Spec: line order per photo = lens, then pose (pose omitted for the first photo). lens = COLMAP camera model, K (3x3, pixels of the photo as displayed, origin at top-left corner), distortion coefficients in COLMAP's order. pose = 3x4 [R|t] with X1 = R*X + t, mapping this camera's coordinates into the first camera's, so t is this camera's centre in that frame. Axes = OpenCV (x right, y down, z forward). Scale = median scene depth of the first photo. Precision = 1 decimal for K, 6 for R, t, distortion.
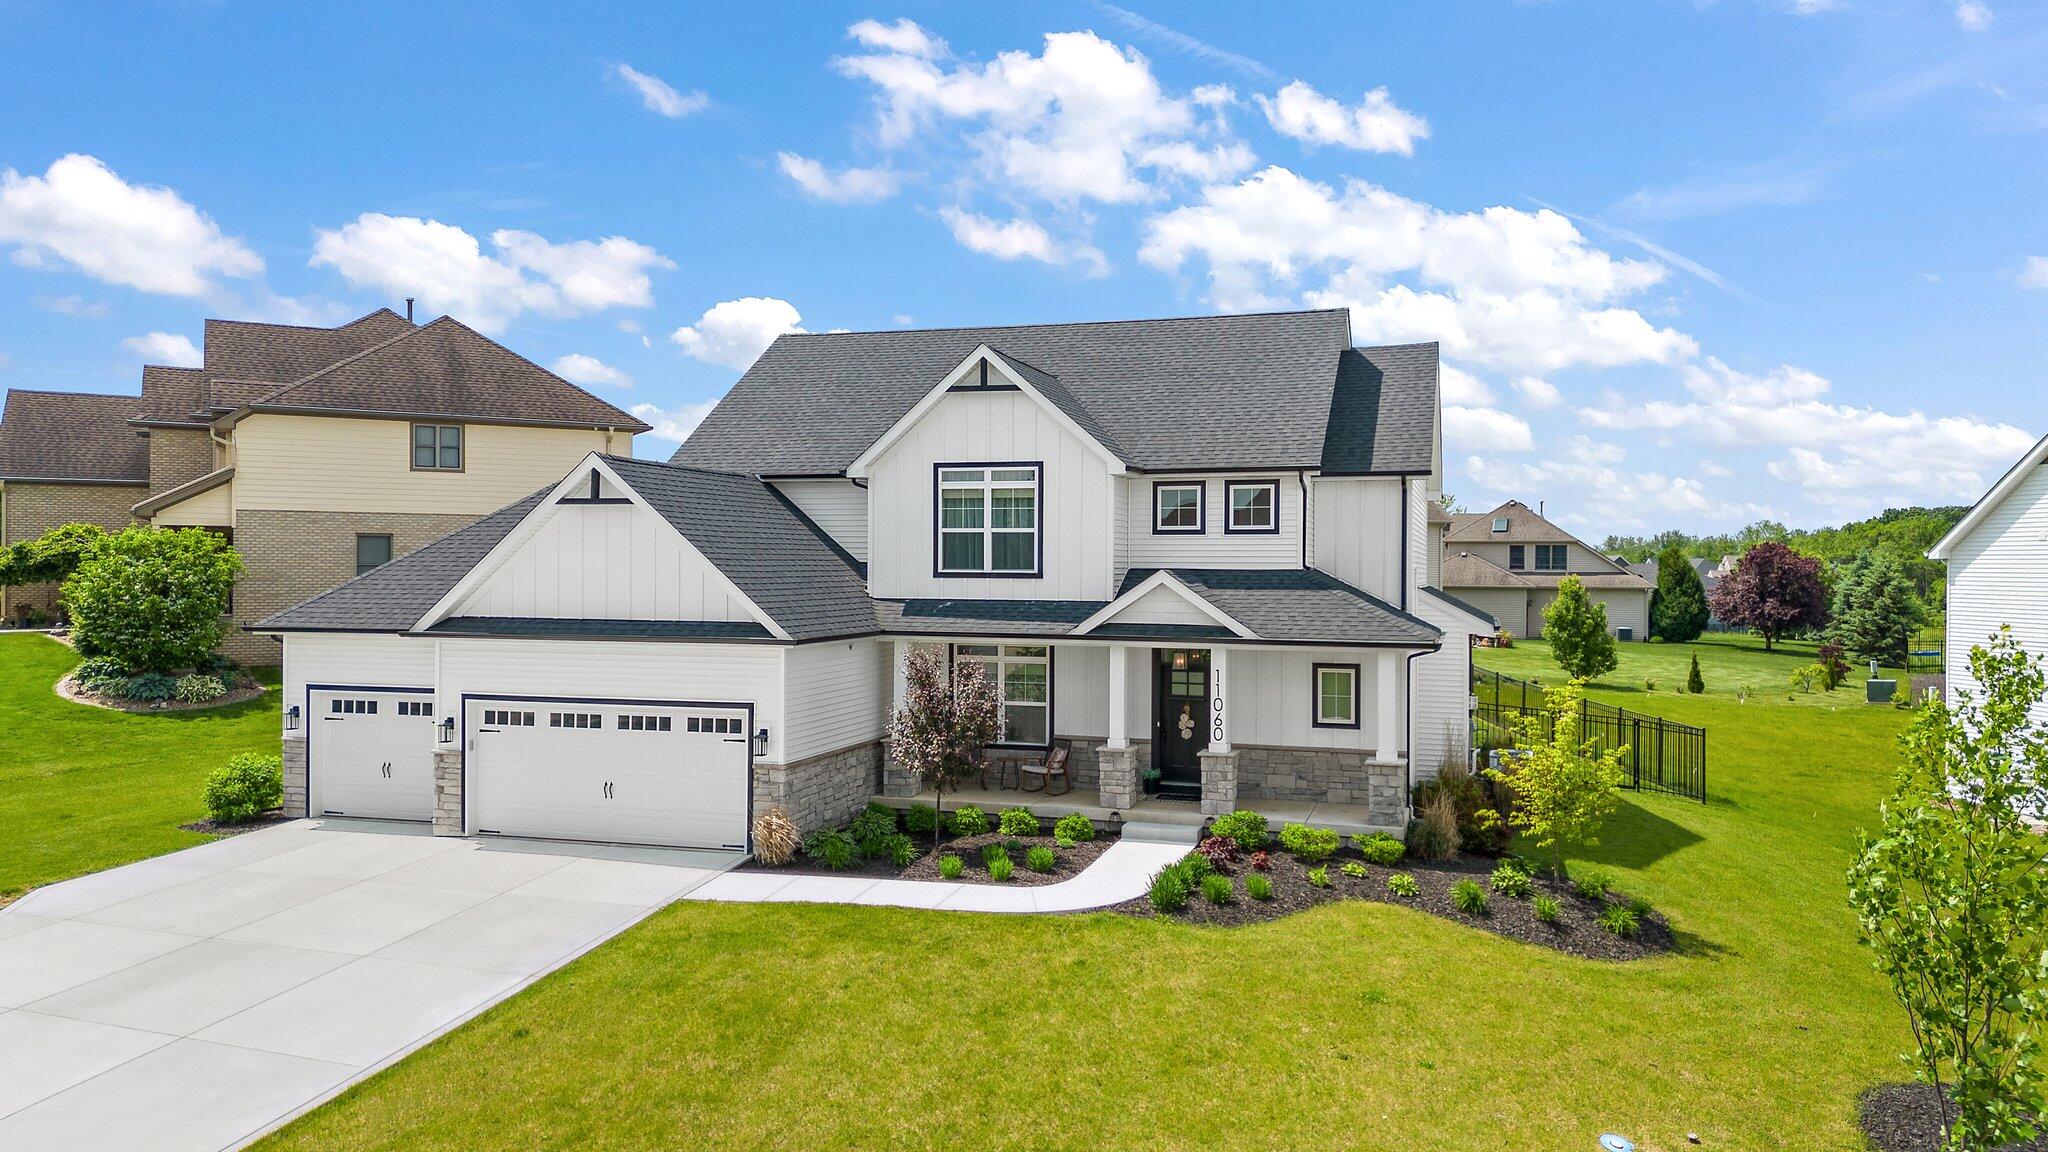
lens RADIAL K [[1448.9, 0, 1032.0], [0, 1448.9, 576.5], [0, 0, 1]] dist [0.091591, -0.108199]
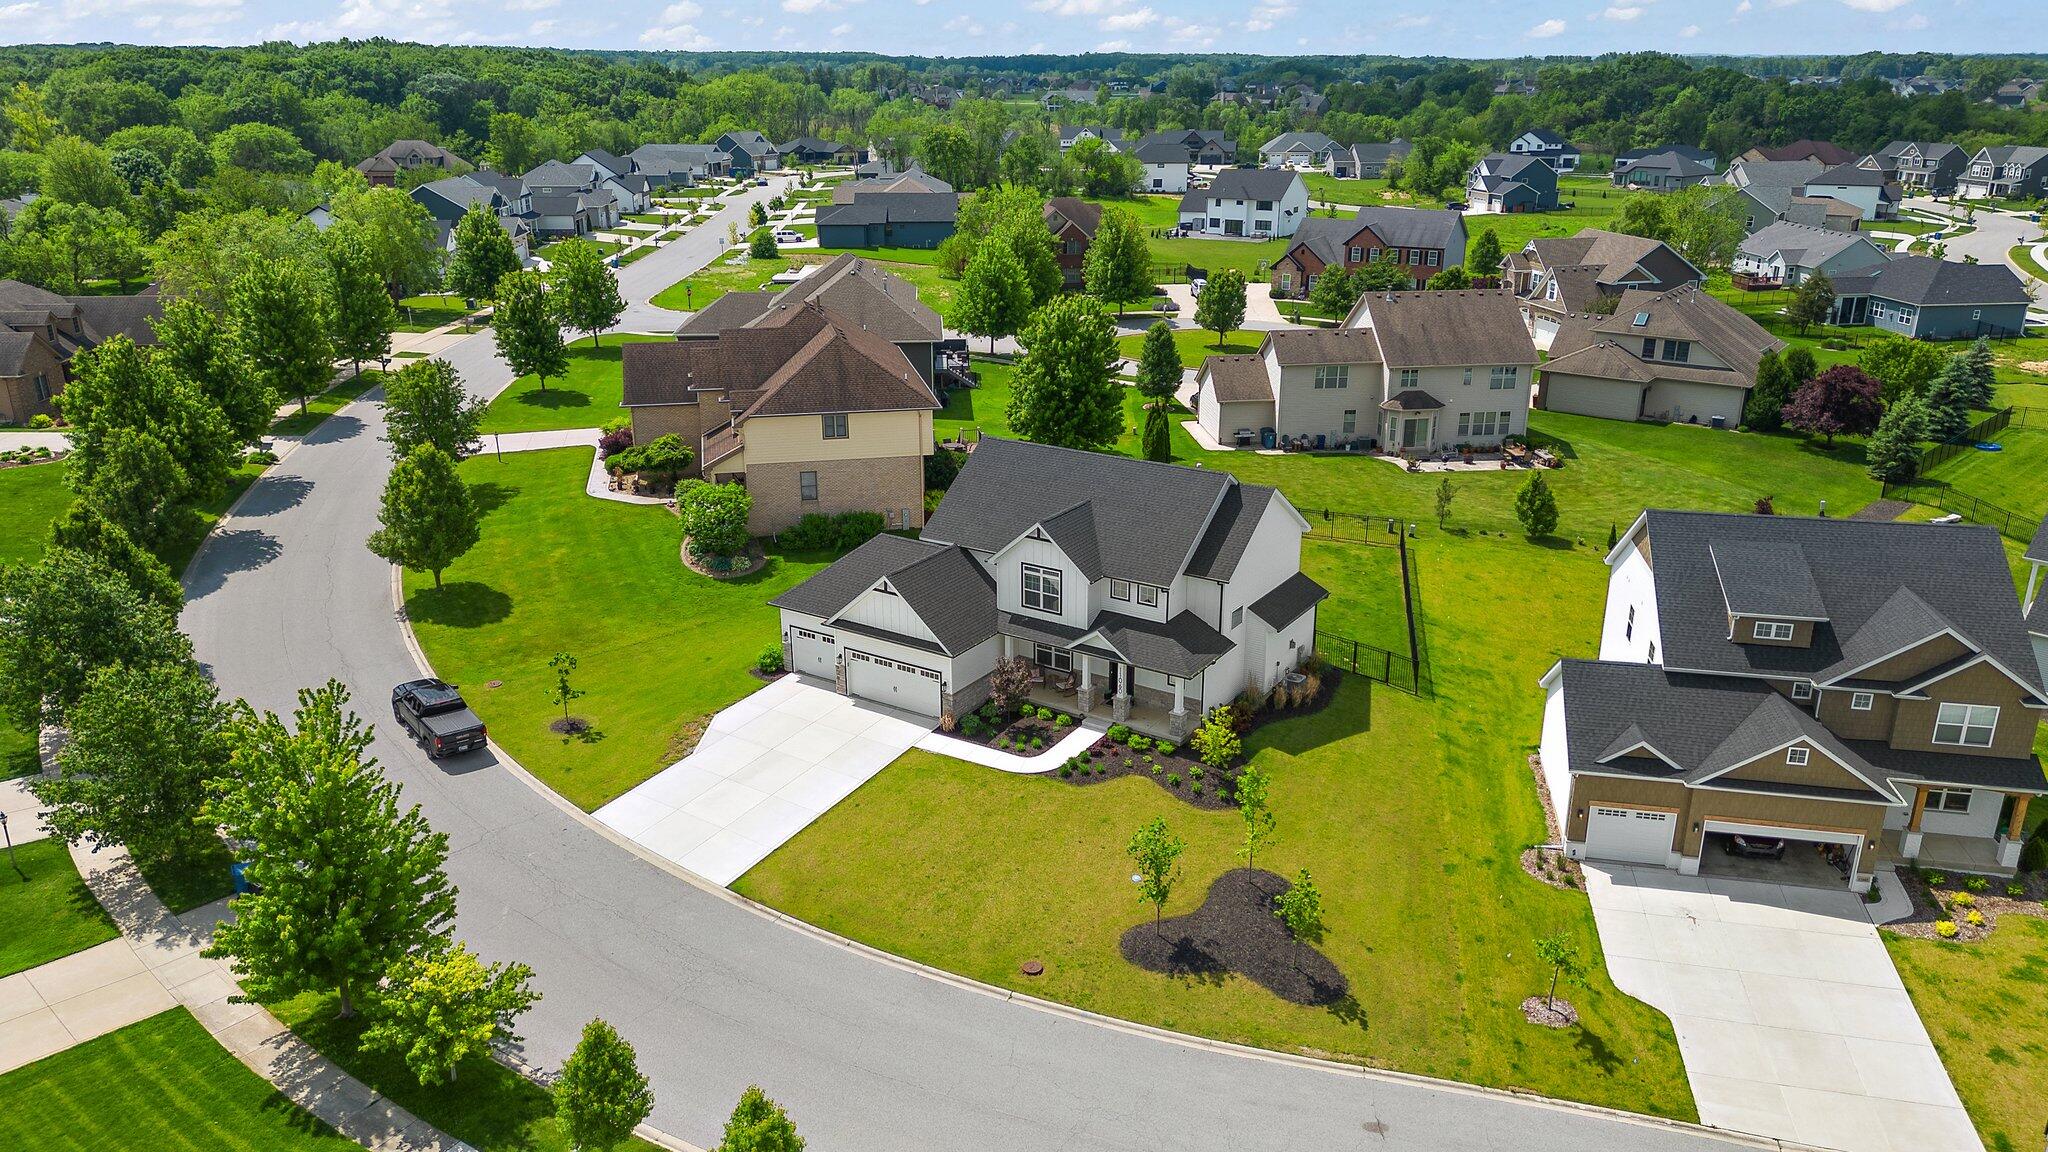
lens RADIAL K [[1448.9, 0, 1032.0], [0, 1448.9, 576.5], [0, 0, 1]] dist [0.091591, -0.108199]
pose [[0.963147, 0.080869, -0.256532, 0.604551], [0.007217, 0.945619, 0.325196, -0.893137], [0.268880, -0.315063, 0.910186, -1.263966]]
